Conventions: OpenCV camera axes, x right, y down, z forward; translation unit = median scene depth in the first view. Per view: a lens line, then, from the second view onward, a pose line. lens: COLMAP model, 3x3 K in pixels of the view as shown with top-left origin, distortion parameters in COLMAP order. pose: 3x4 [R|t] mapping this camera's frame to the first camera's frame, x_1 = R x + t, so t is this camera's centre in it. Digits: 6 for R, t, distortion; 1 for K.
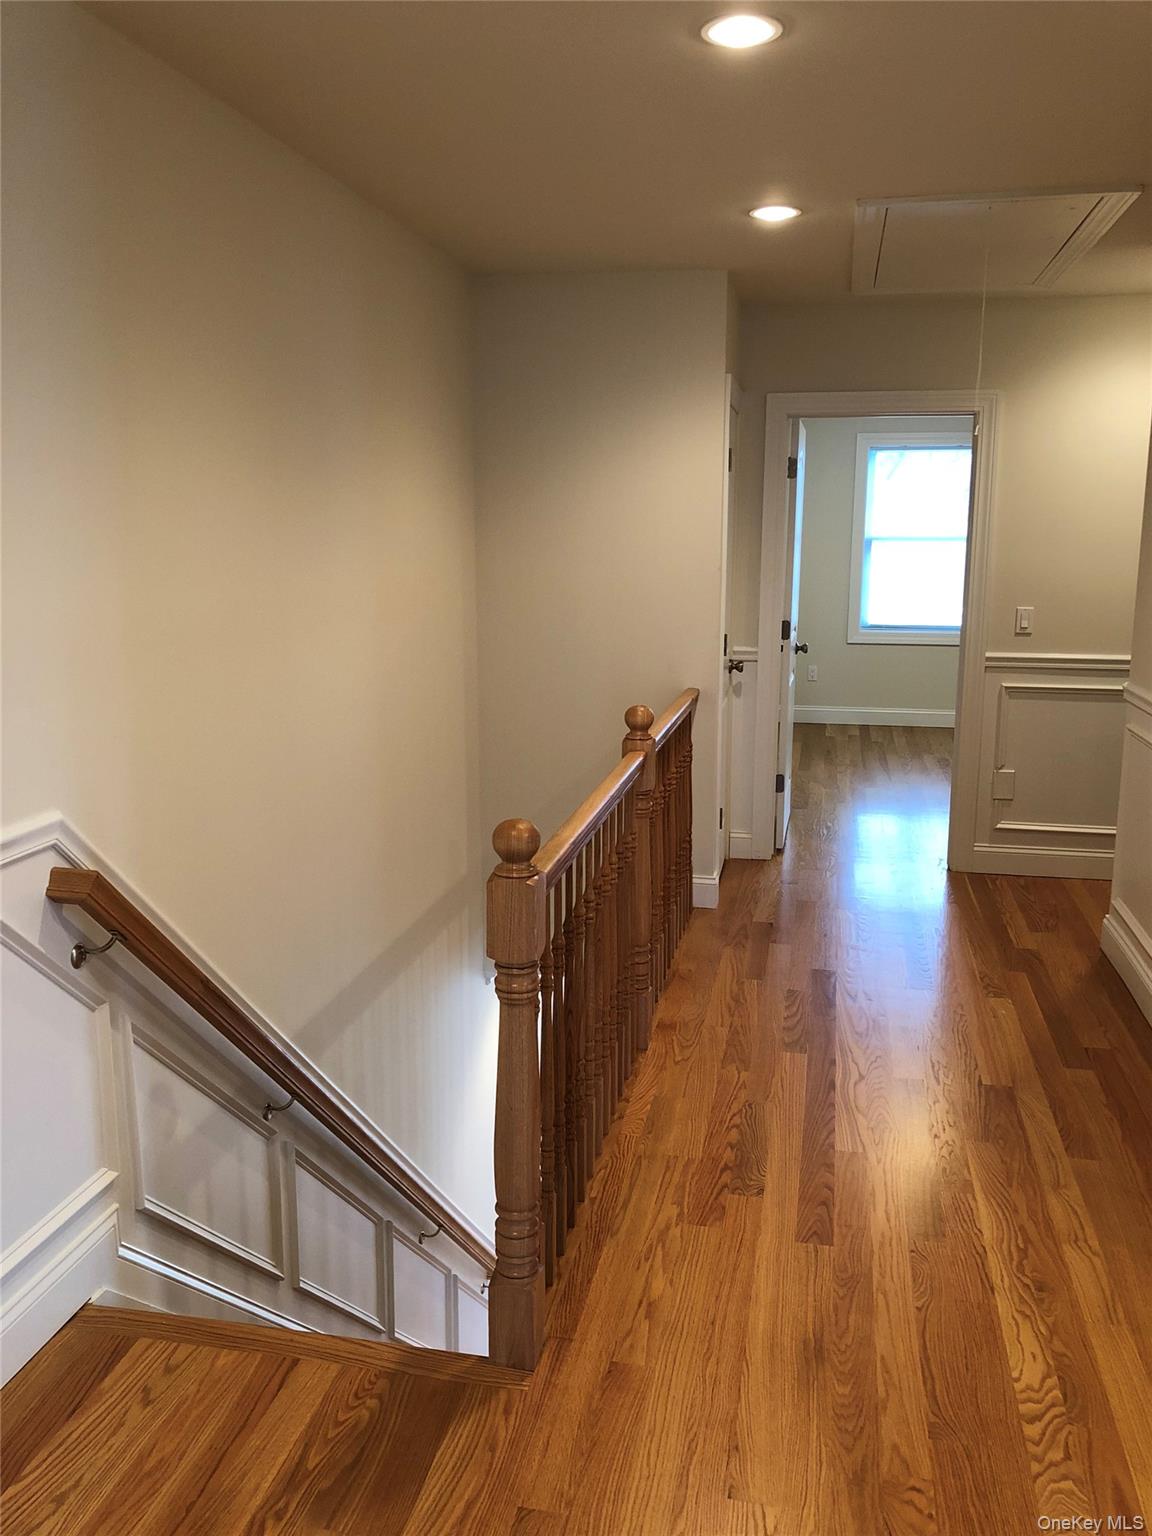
lens RADIAL K [[1252.1, 0, 576.0], [0, 1252.1, 768.0], [0, 0, 1]] dist [-0.001519, 0.050734]
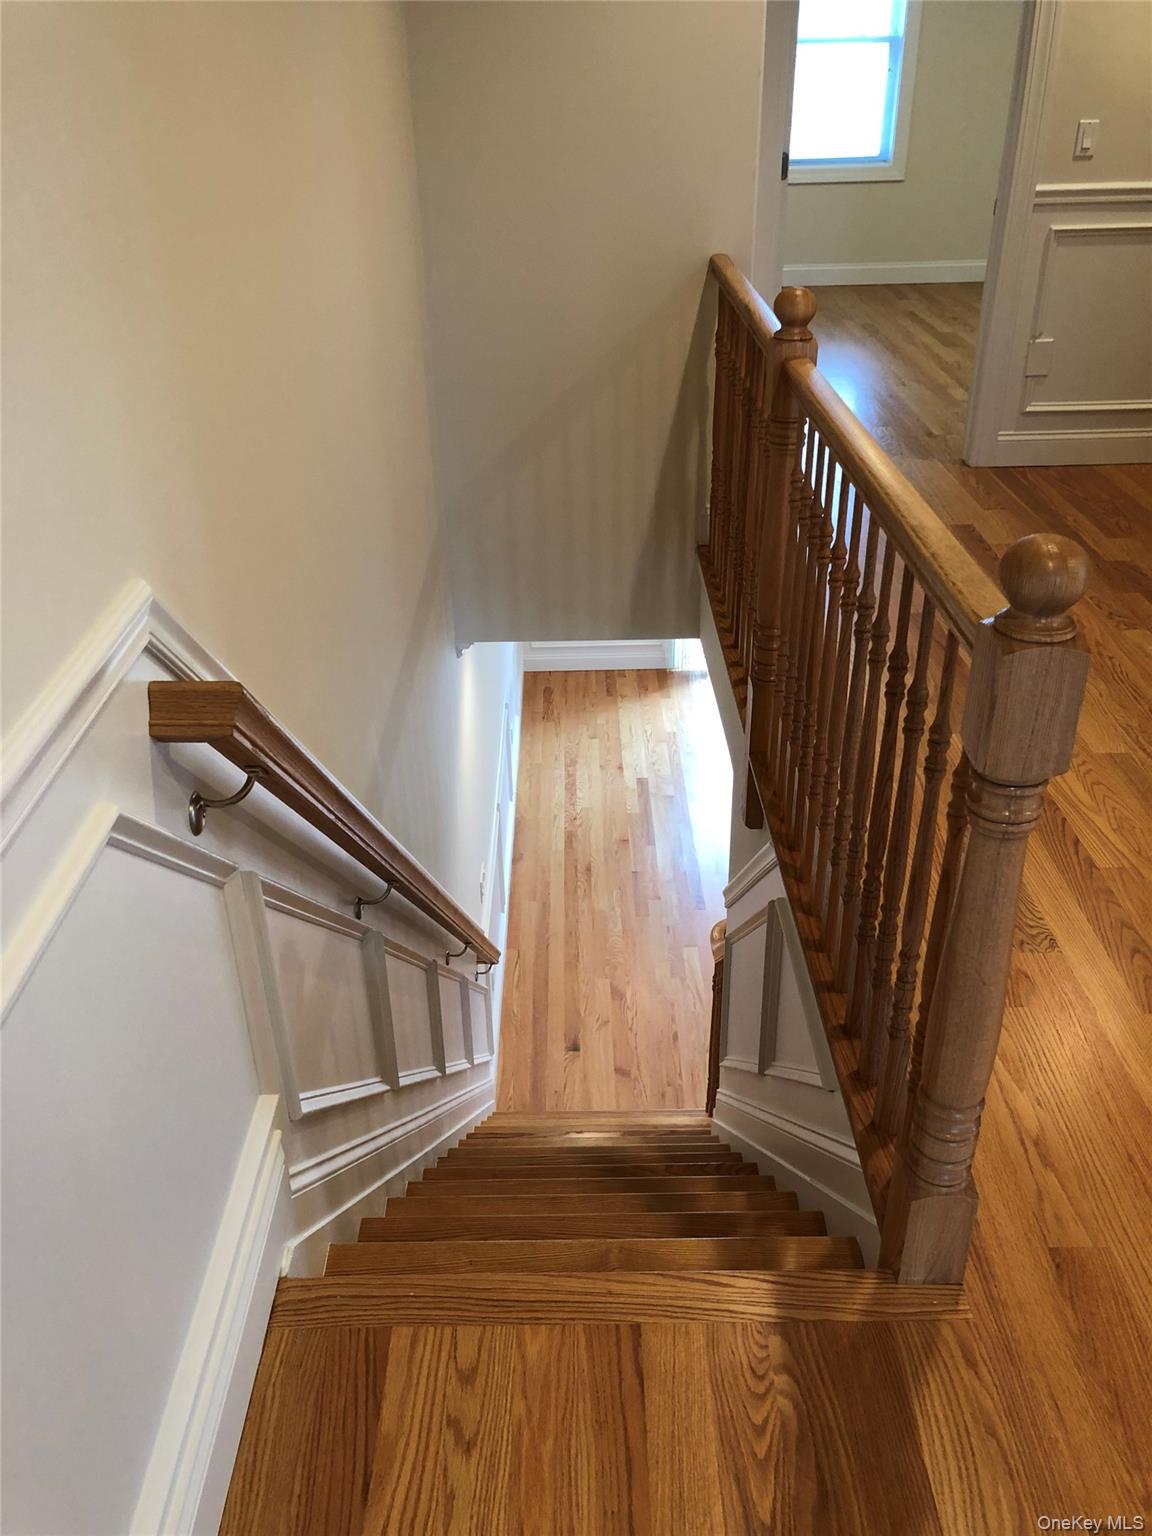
lens RADIAL K [[1252.1, 0, 576.0], [0, 1252.1, 768.0], [0, 0, 1]] dist [-0.001519, 0.050734]
pose [[0.978530, -0.117465, 0.169355, -0.320157], [0.055957, 0.942242, 0.330226, -0.052322], [-0.198364, -0.313659, 0.928585, 0.430995]]
